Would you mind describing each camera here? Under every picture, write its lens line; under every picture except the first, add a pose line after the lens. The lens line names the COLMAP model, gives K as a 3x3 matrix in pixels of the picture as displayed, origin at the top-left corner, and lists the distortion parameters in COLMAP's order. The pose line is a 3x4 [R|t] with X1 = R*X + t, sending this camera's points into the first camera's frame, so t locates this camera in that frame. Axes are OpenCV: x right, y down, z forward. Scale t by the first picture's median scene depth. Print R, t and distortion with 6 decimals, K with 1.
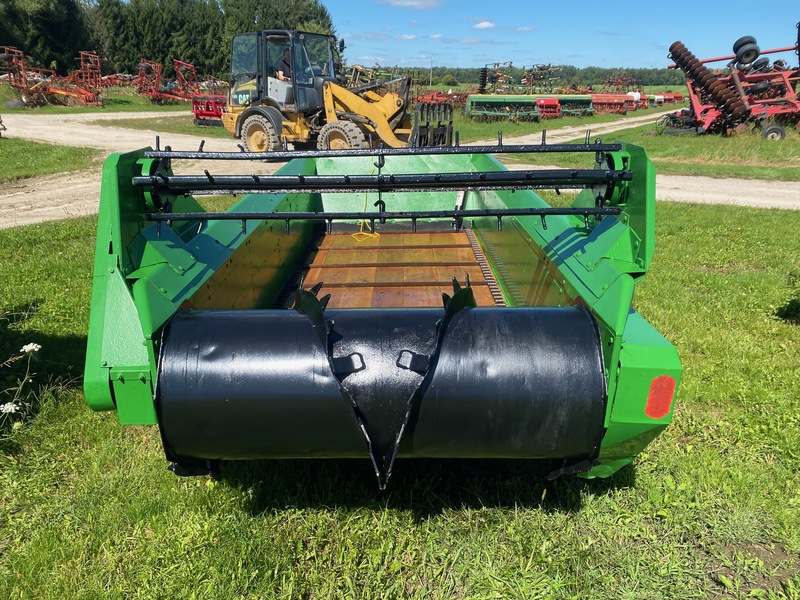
lens RADIAL K [[607.3, 0, 394.8], [0, 607.3, 295.7], [0, 0, 1]] dist [0.003359, -0.006304]
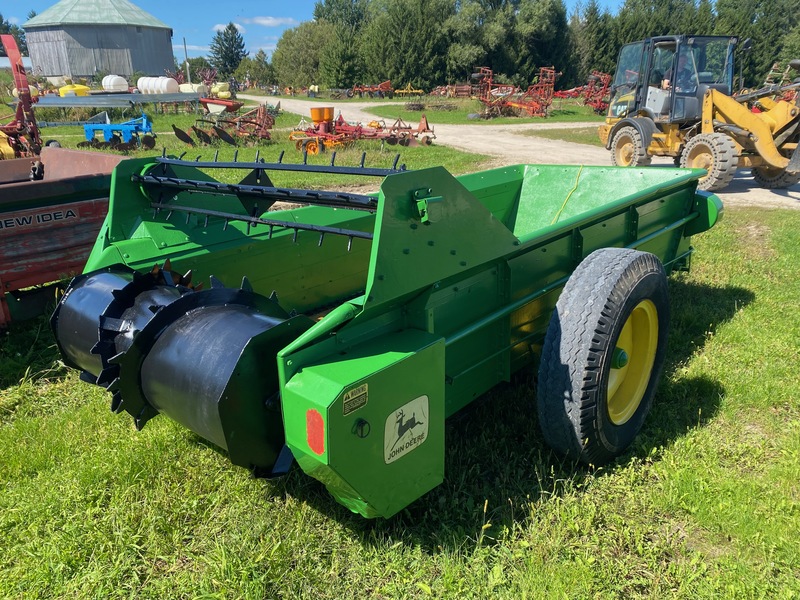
lens RADIAL K [[607.3, 0, 394.8], [0, 607.3, 295.7], [0, 0, 1]] dist [0.003359, -0.006304]
pose [[0.757108, 0.175293, -0.629333, 0.080599], [-0.184266, 0.981515, 0.051711, -0.008383], [0.626764, 0.076814, 0.775414, 0.021930]]
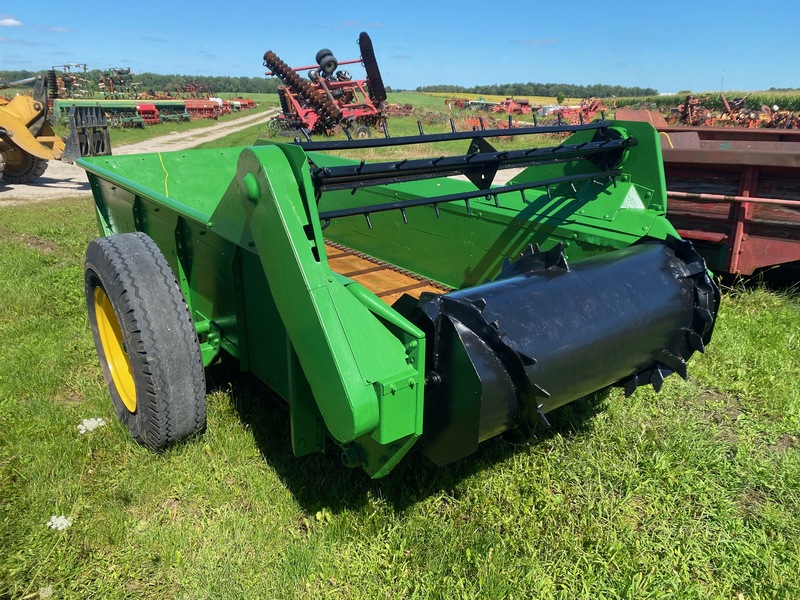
lens RADIAL K [[607.3, 0, 394.8], [0, 607.3, 295.7], [0, 0, 1]] dist [0.003359, -0.006304]
pose [[0.794792, -0.184355, 0.578203, -0.068753], [0.189816, 0.980458, 0.051692, -0.003402], [-0.576434, 0.068667, 0.814254, 0.019084]]
